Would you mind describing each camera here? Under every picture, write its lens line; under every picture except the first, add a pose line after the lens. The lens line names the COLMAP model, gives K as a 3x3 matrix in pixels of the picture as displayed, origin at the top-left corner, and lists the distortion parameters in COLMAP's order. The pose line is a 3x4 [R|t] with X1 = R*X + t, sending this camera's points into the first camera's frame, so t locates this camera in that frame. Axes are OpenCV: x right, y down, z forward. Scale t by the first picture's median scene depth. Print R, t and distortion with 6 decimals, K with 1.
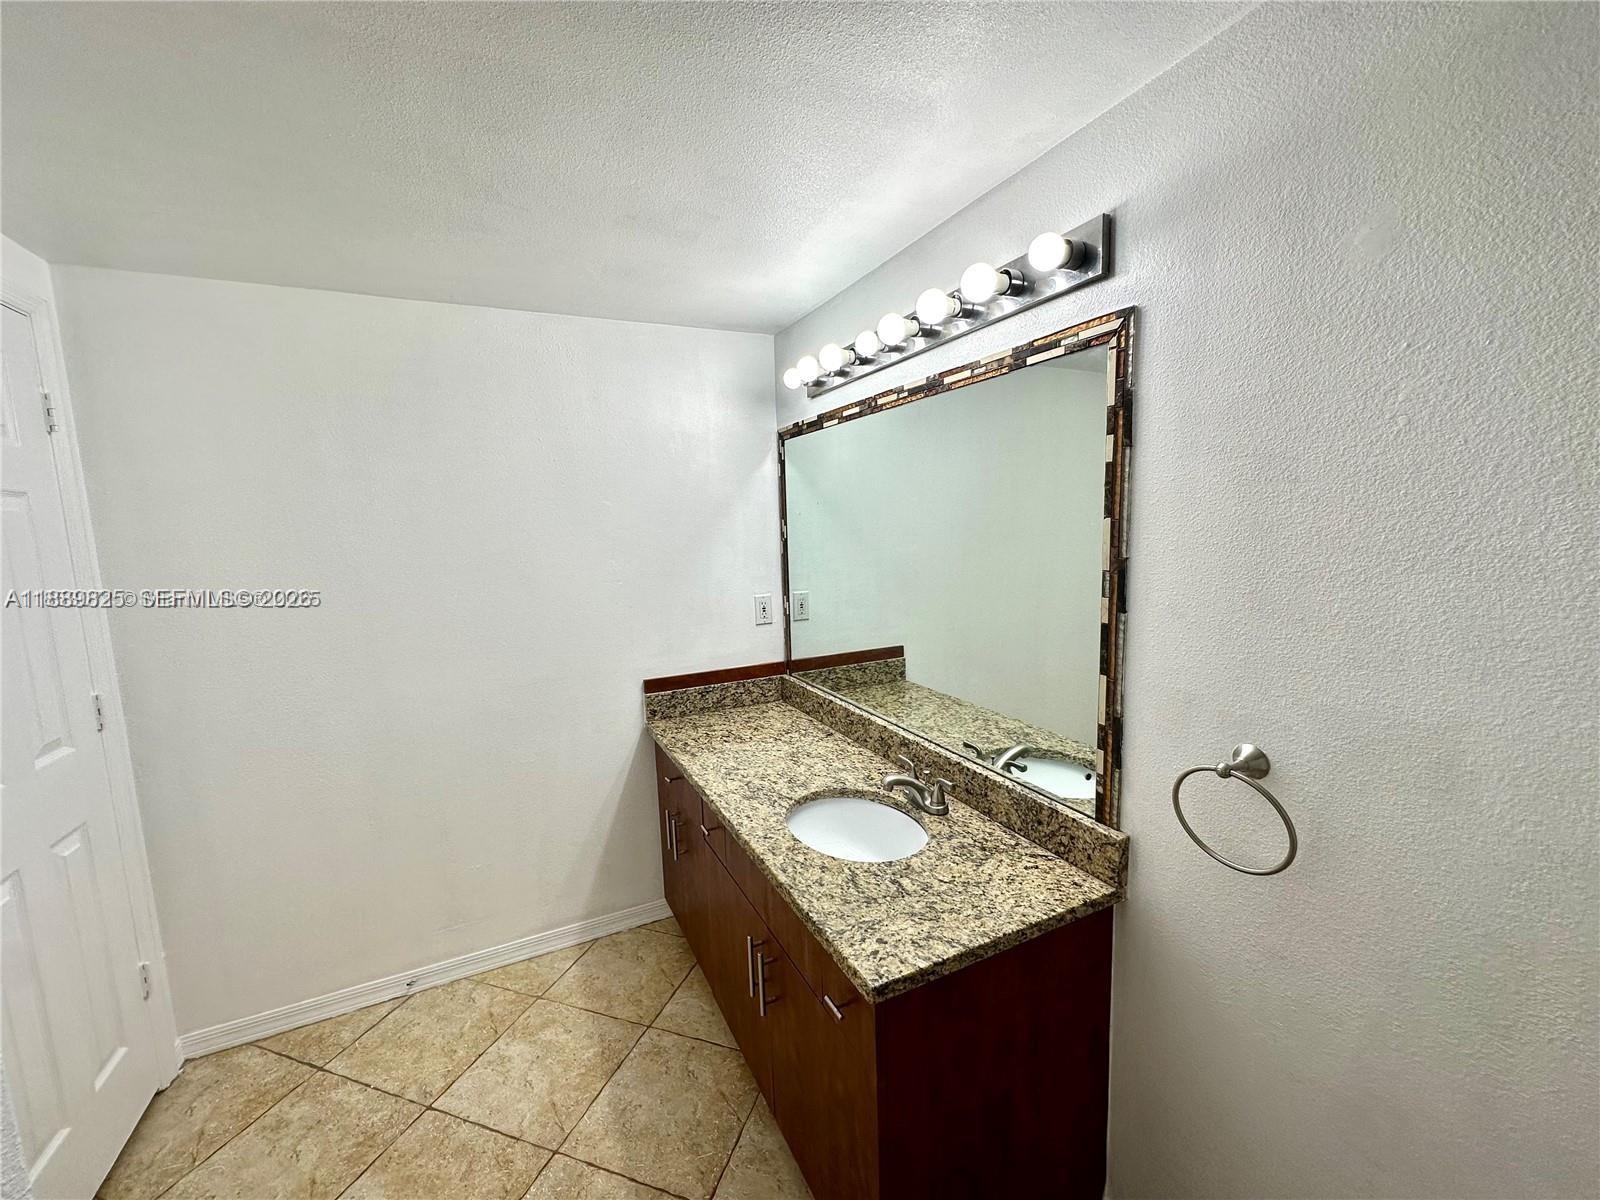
lens RADIAL K [[639.6, 0, 800.1], [0, 639.6, 601.0], [0, 0, 1]] dist [-0.004549, 0.000658]
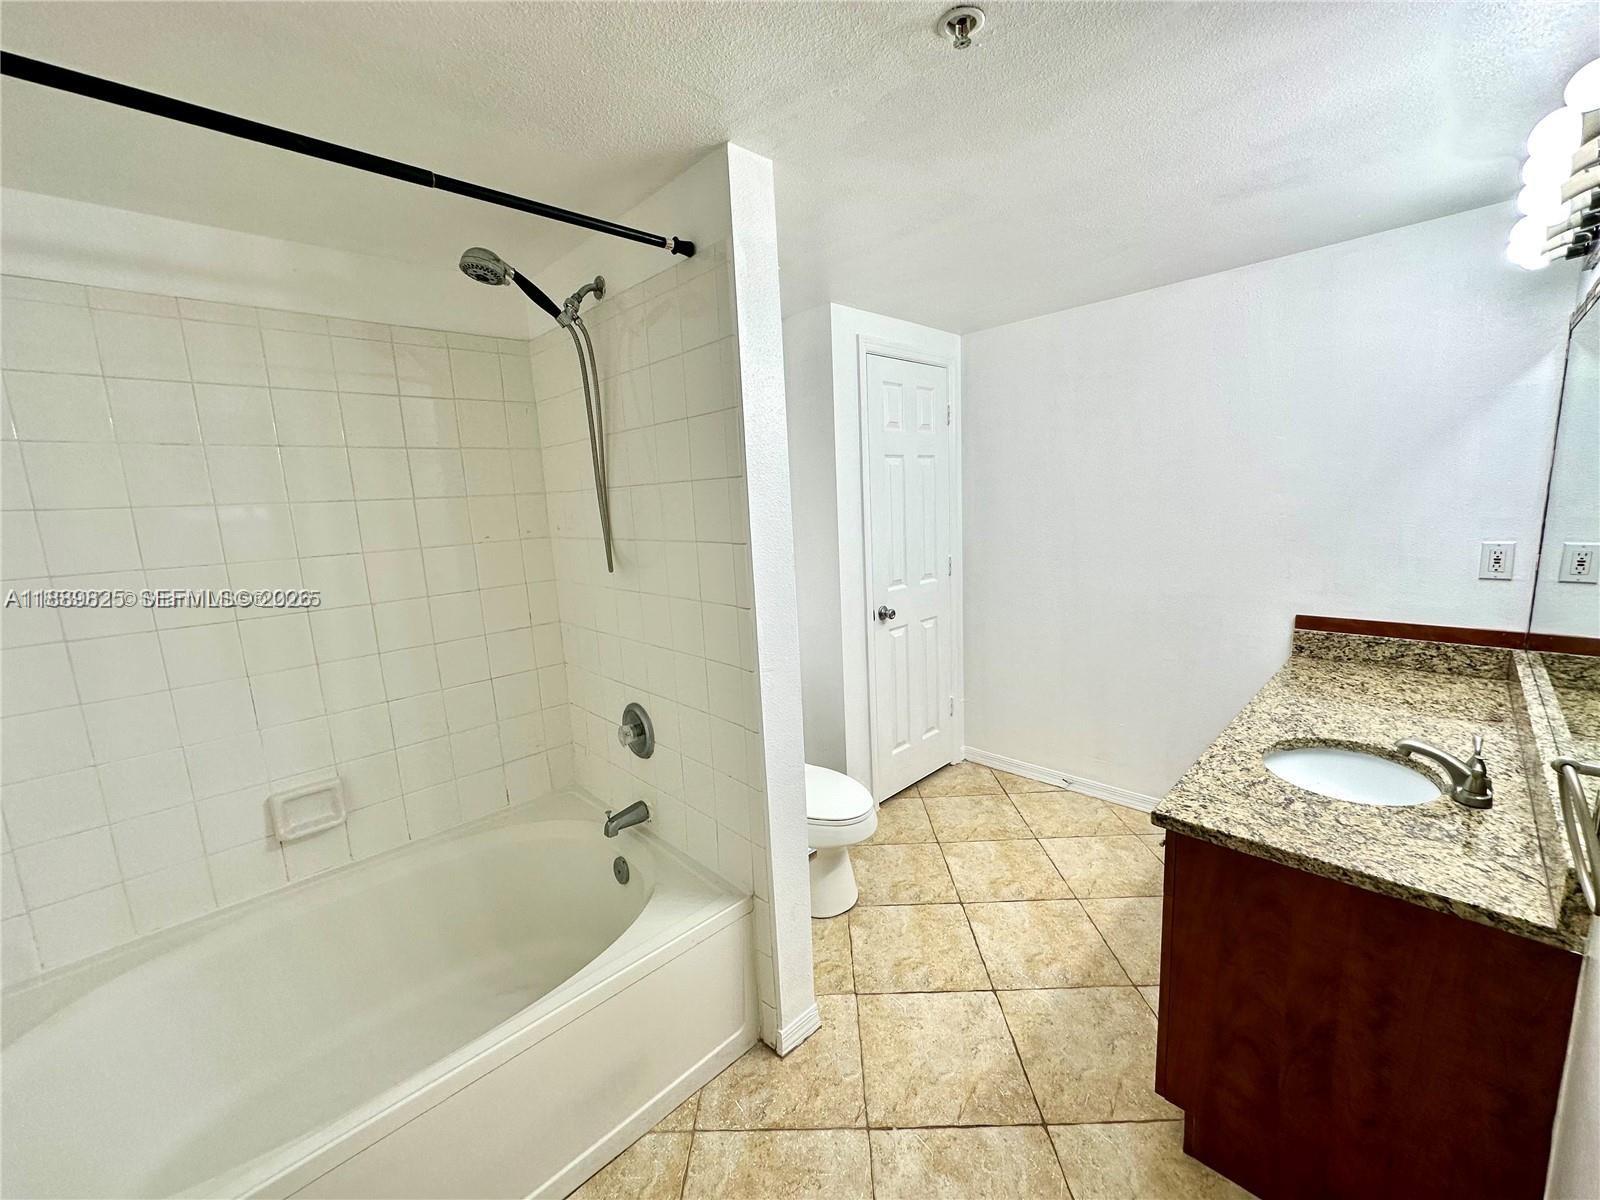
lens RADIAL K [[639.6, 0, 800.1], [0, 639.6, 601.0], [0, 0, 1]] dist [-0.004549, 0.000658]
pose [[0.314624, 0.170943, -0.933697, 0.533634], [-0.077266, 0.984998, 0.154299, 0.009886], [0.946066, 0.023597, 0.323113, -0.074212]]
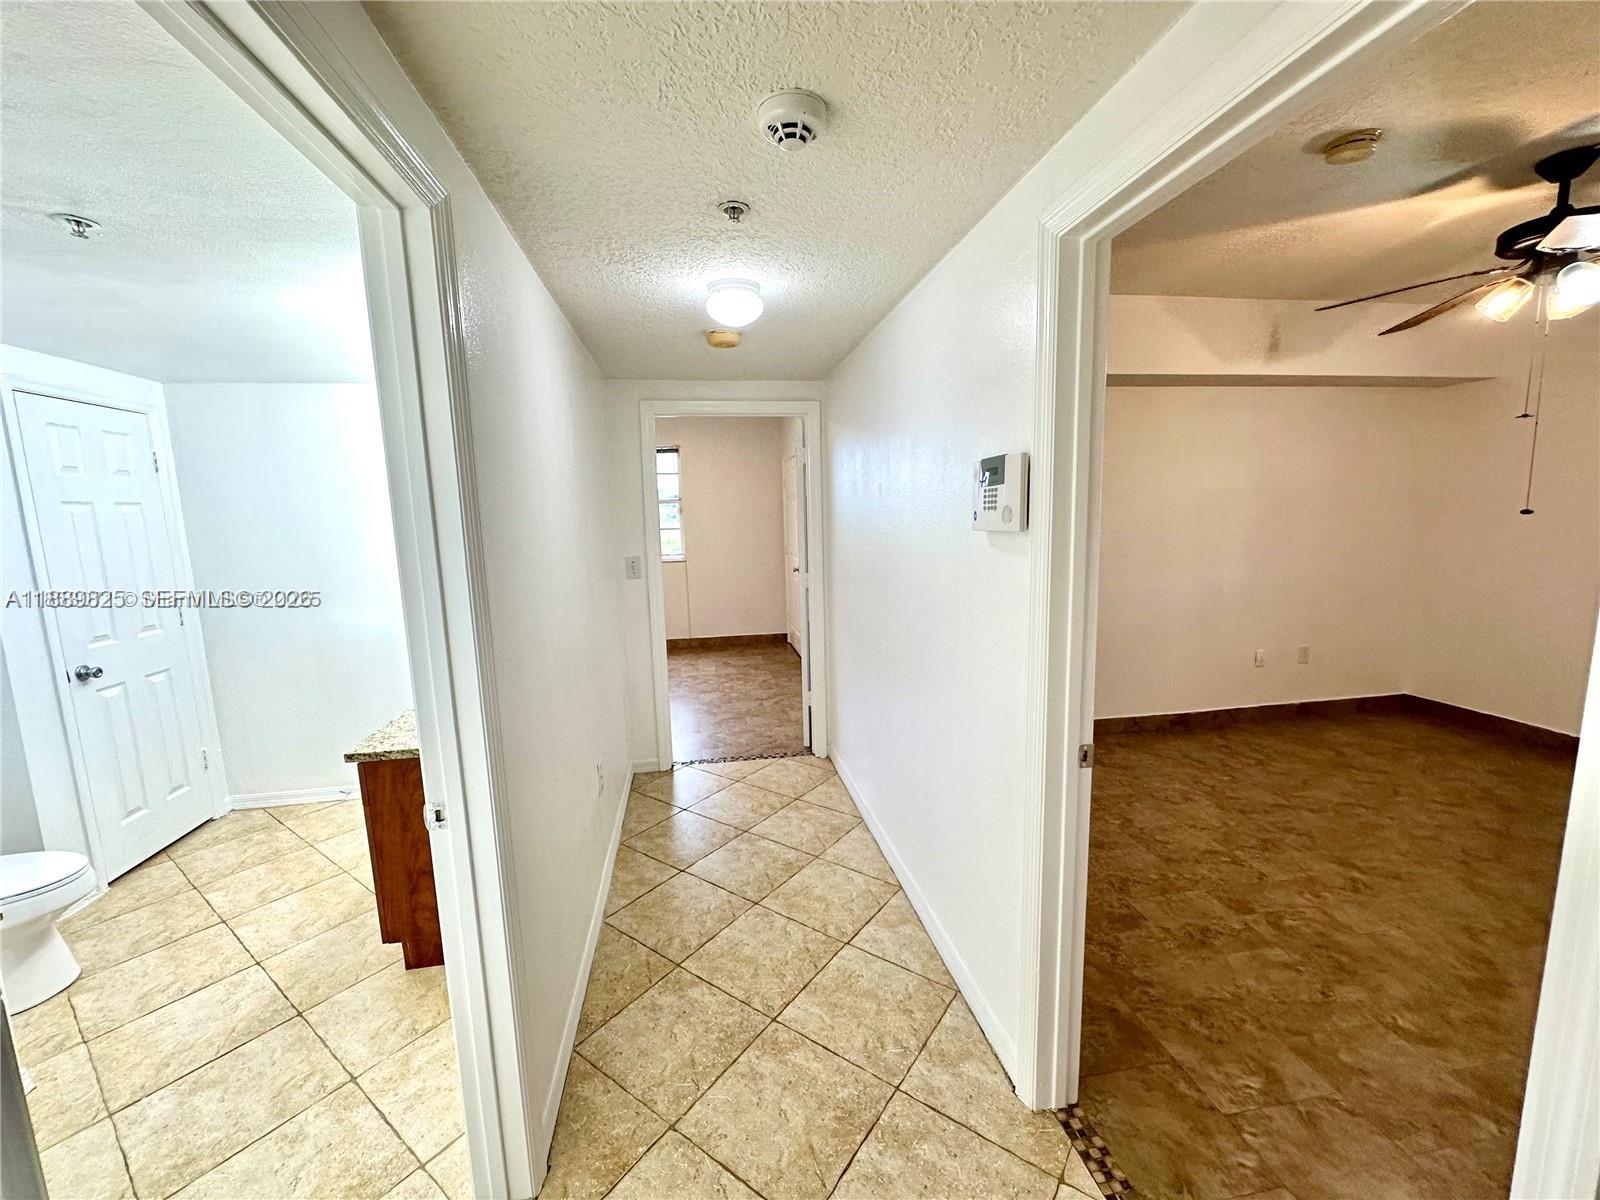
lens RADIAL K [[639.6, 0, 800.1], [0, 639.6, 601.0], [0, 0, 1]] dist [-0.004549, 0.000658]
pose [[0.958515, 0.046853, -0.281166, 1.044569], [-0.038648, 0.998652, 0.034660, -0.006754], [0.282411, -0.022355, 0.959033, -0.274352]]
